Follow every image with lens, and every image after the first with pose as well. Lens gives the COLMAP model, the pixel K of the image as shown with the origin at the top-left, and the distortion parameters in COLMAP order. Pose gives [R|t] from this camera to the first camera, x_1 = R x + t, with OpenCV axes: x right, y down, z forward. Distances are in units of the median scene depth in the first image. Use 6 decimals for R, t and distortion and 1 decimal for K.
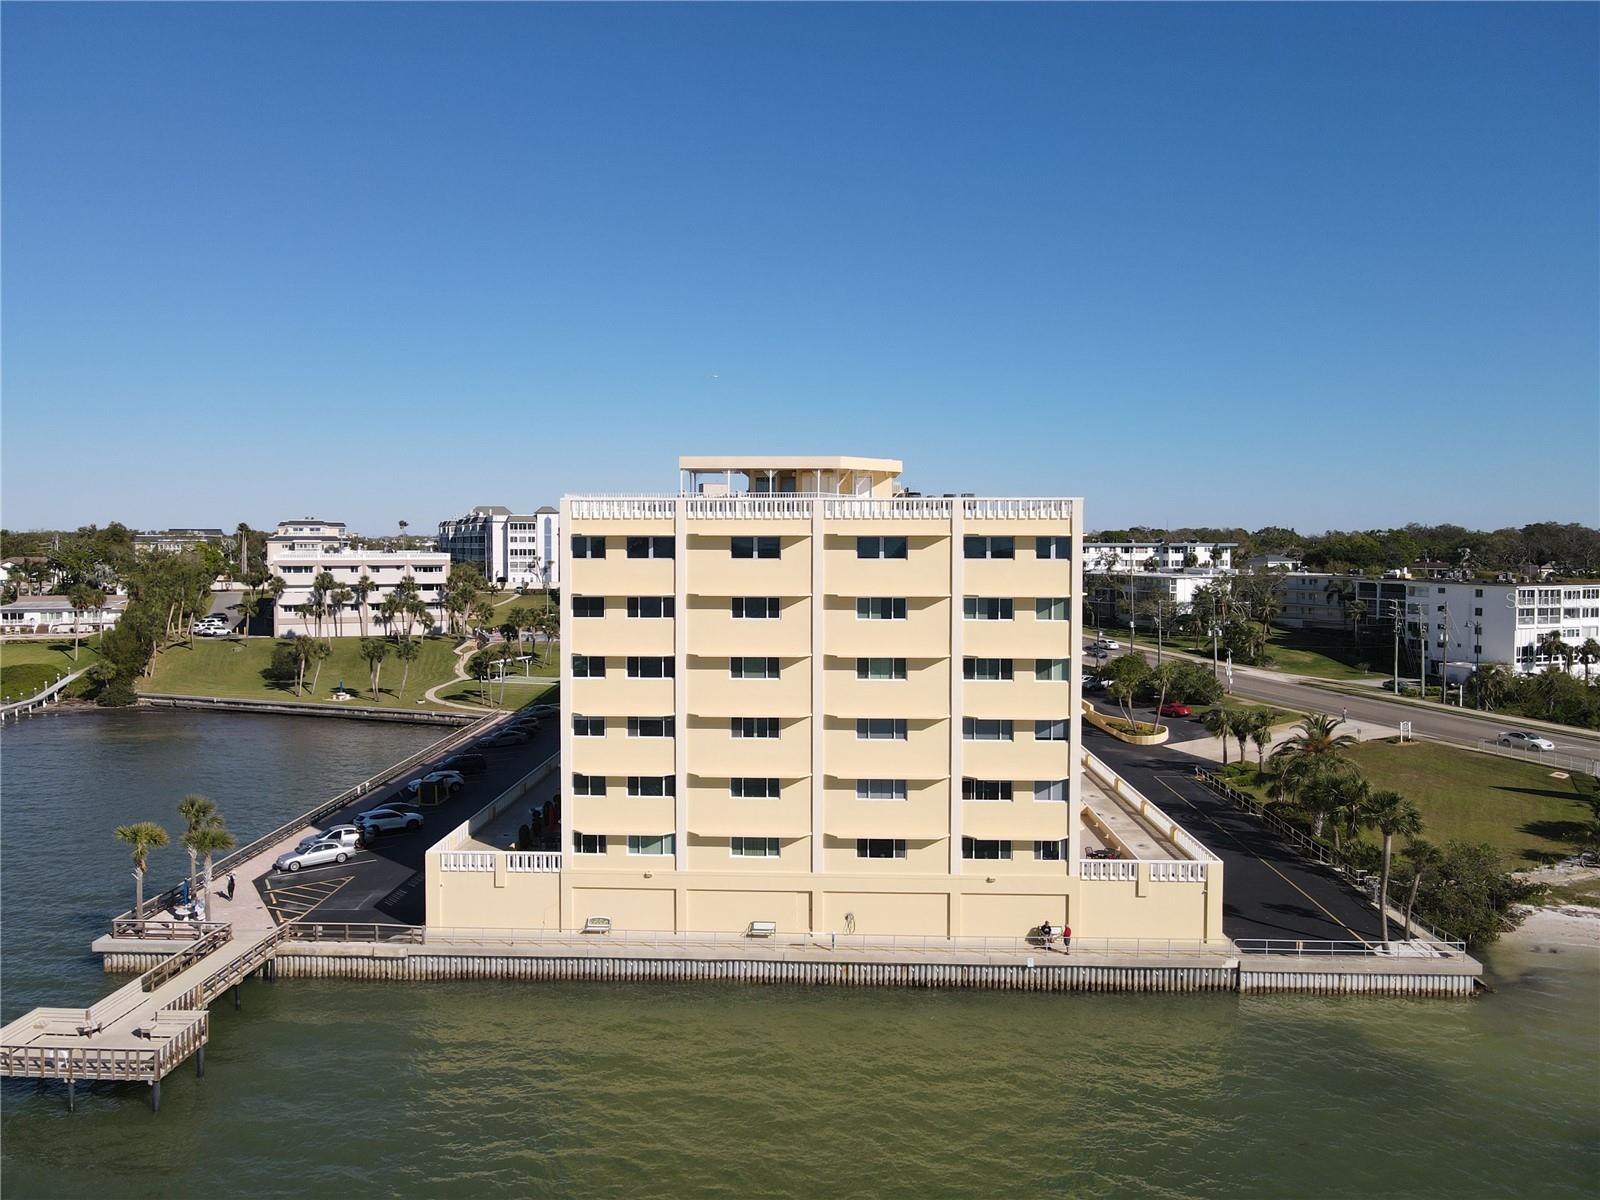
lens RADIAL K [[1207.1, 0, 797.9], [0, 1207.1, 597.3], [0, 0, 1]] dist [0.008006, 0.012065]
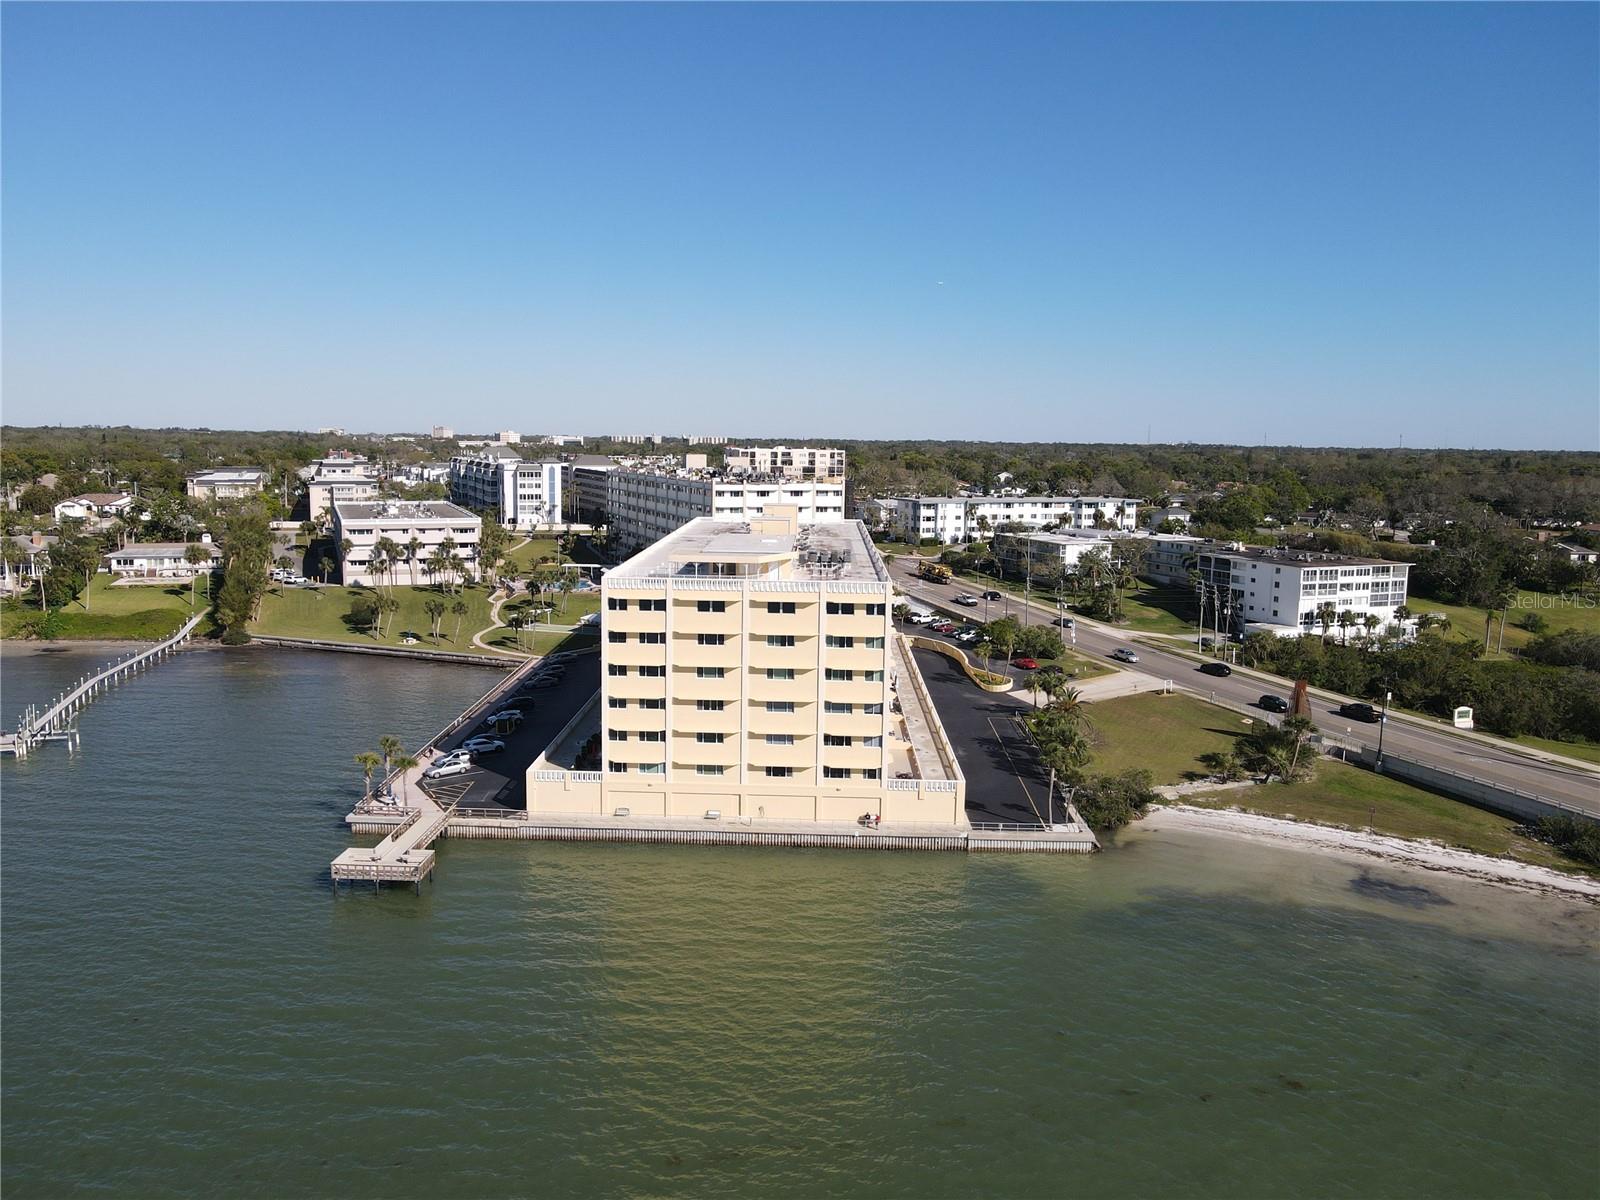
lens RADIAL K [[1207.1, 0, 796.9], [0, 1207.1, 596.3], [0, 0, 1]] dist [0.008006, 0.012065]
pose [[0.999838, 0.012886, 0.012564, 0.066520], [-0.013903, 0.996324, 0.084529, -0.199045], [-0.011429, -0.084690, 0.996342, -0.750490]]
